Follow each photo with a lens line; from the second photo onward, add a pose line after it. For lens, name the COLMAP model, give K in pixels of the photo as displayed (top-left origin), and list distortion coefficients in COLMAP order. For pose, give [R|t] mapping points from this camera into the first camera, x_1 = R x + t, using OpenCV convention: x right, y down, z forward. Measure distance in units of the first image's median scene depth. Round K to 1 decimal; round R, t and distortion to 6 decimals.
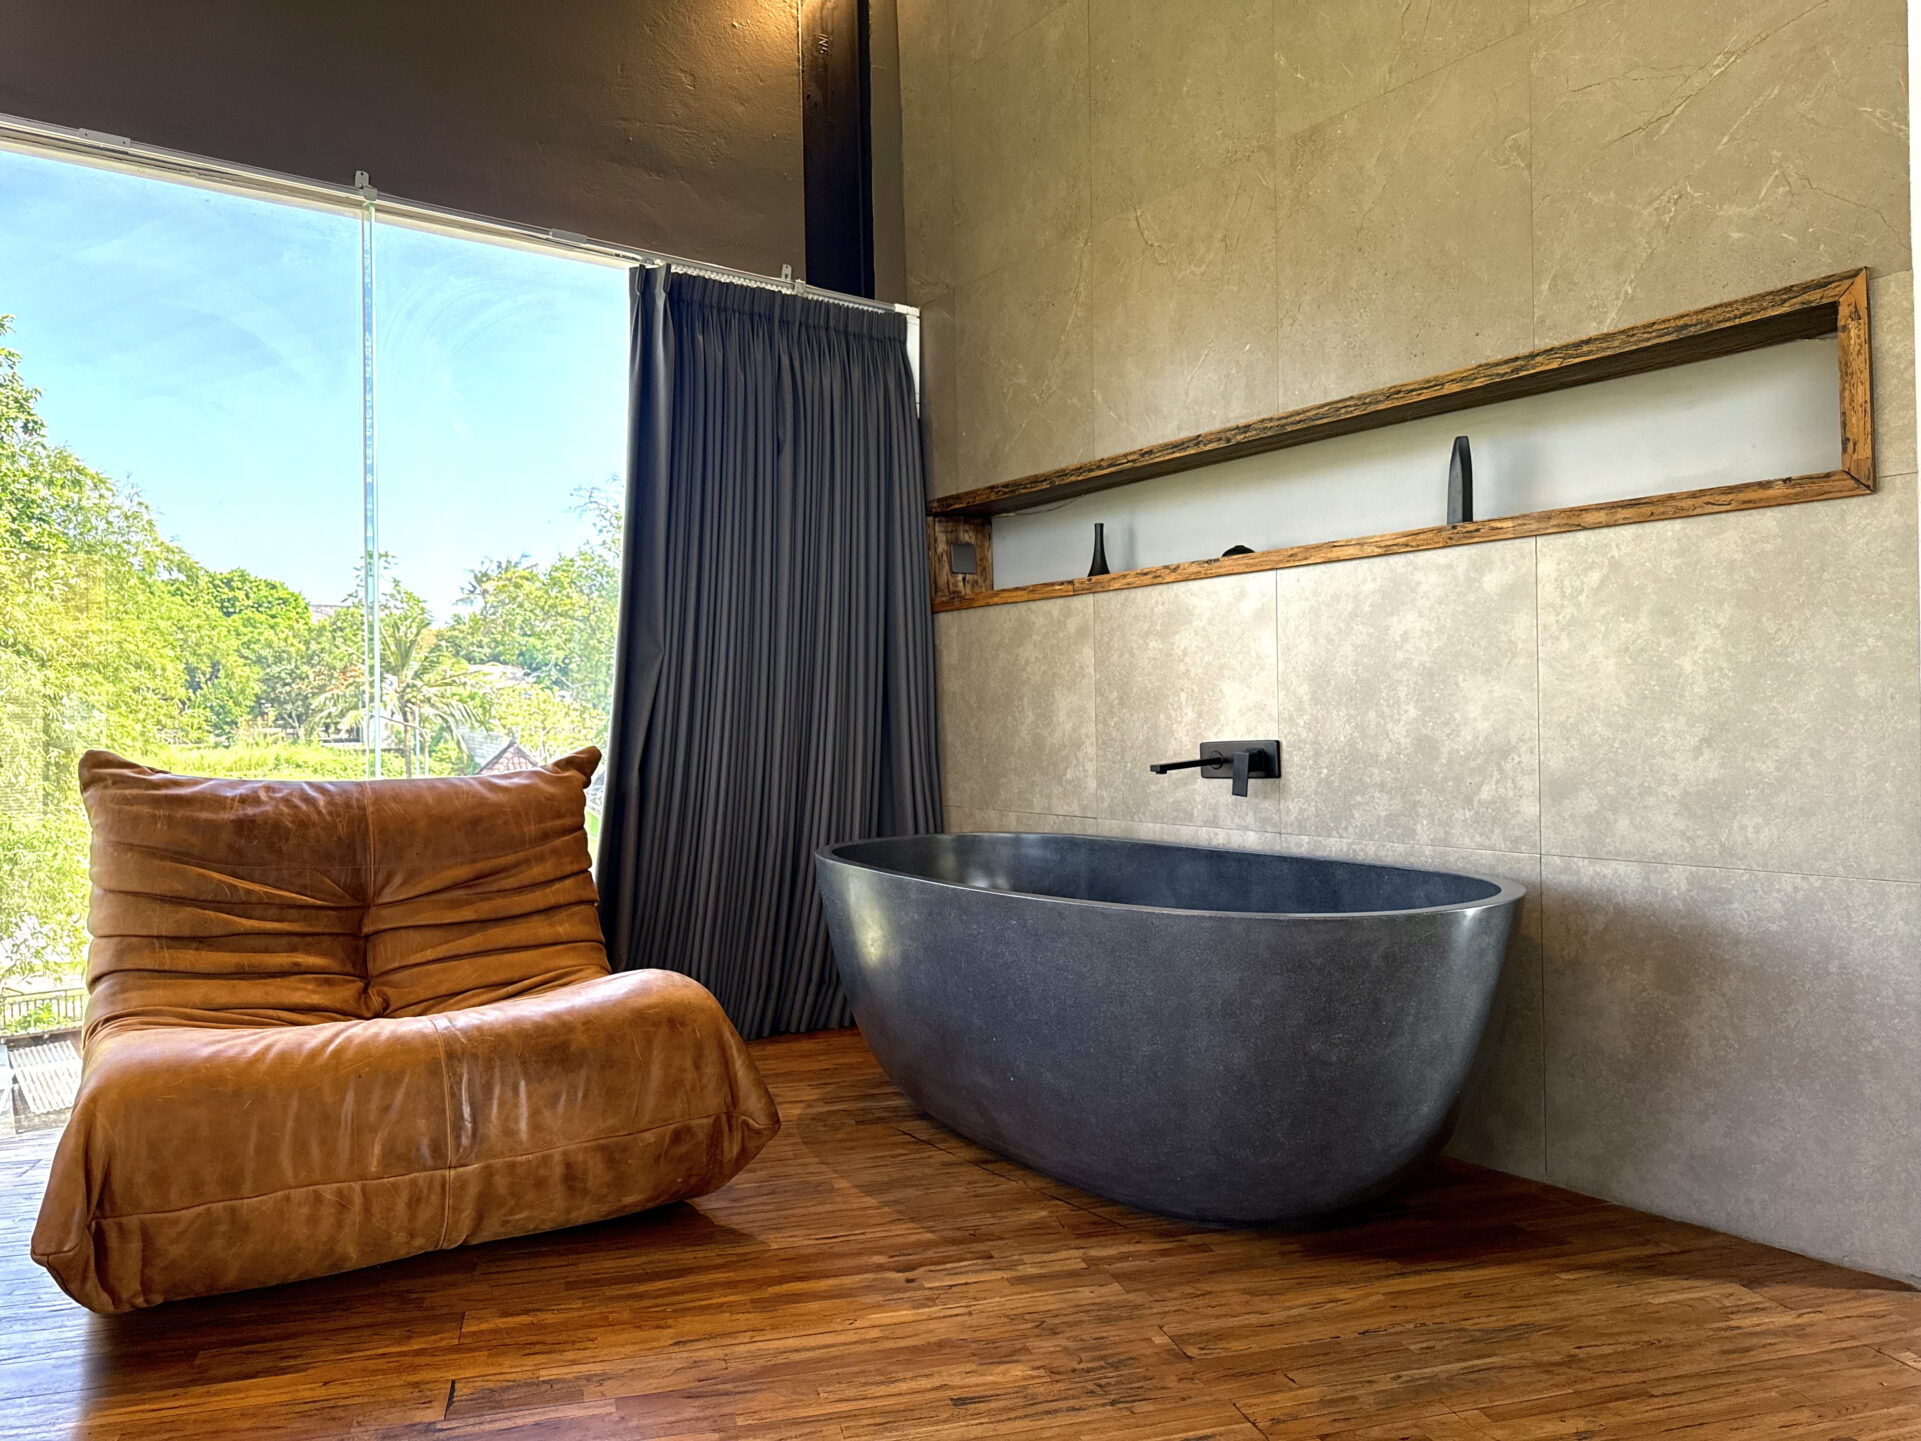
lens RADIAL K [[1373.7, 0, 961.0], [0, 1373.7, 733.8], [0, 0, 1]] dist [0.003291, -0.009382]
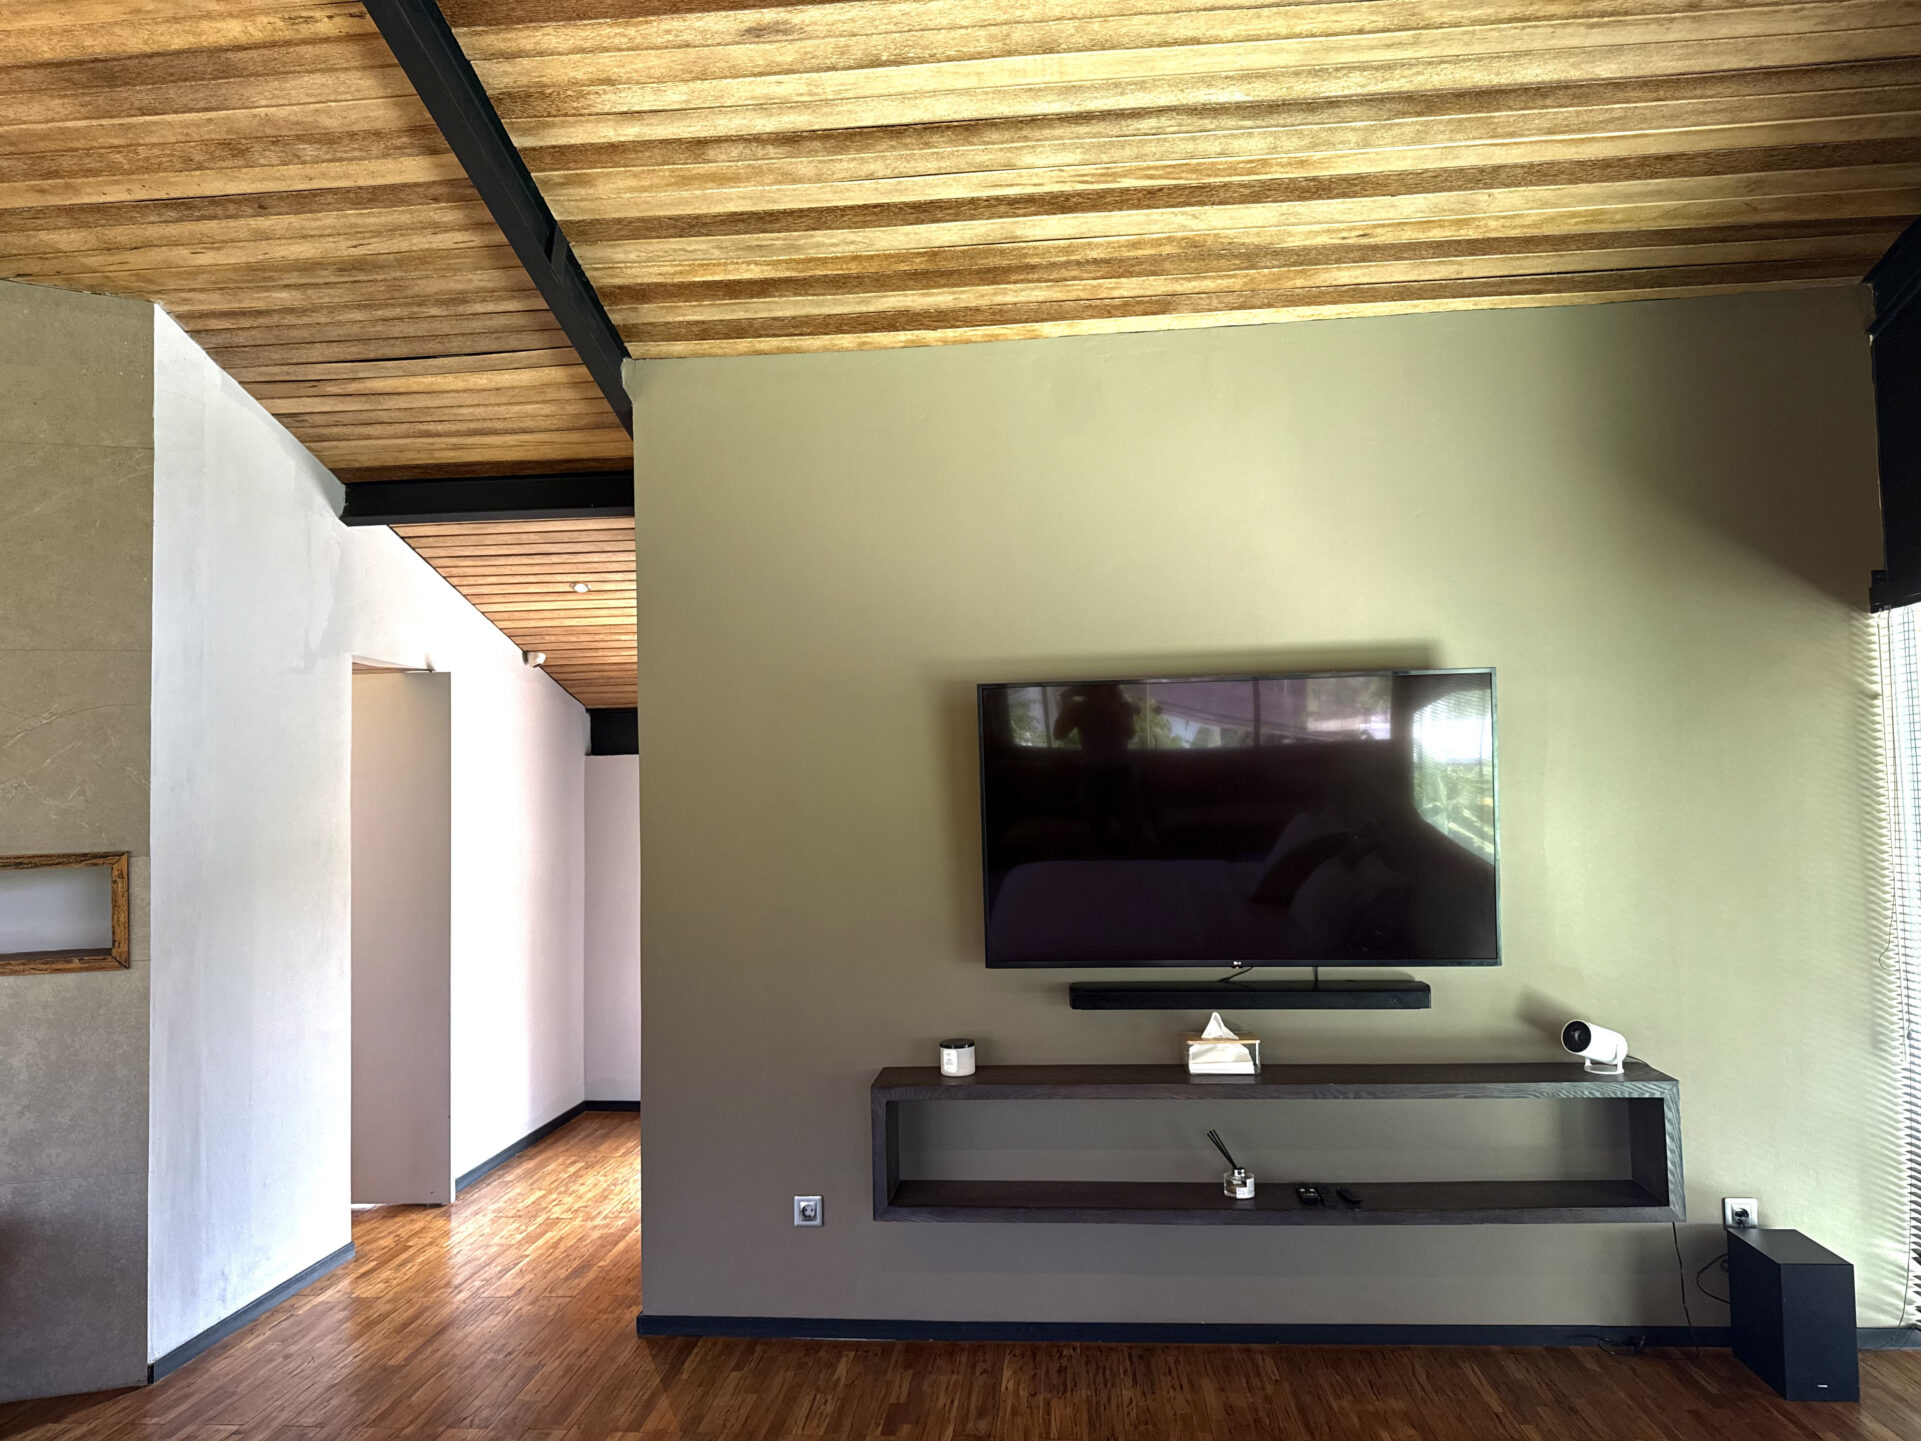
lens RADIAL K [[1368.8, 0, 960.5], [0, 1368.8, 720.5], [0, 0, 1]] dist [0.004709, -0.003853]
pose [[0.345519, 0.060297, 0.936473, -0.631698], [0.022632, 0.997108, -0.072551, -0.299674], [-0.938139, 0.046262, 0.343155, -0.647316]]
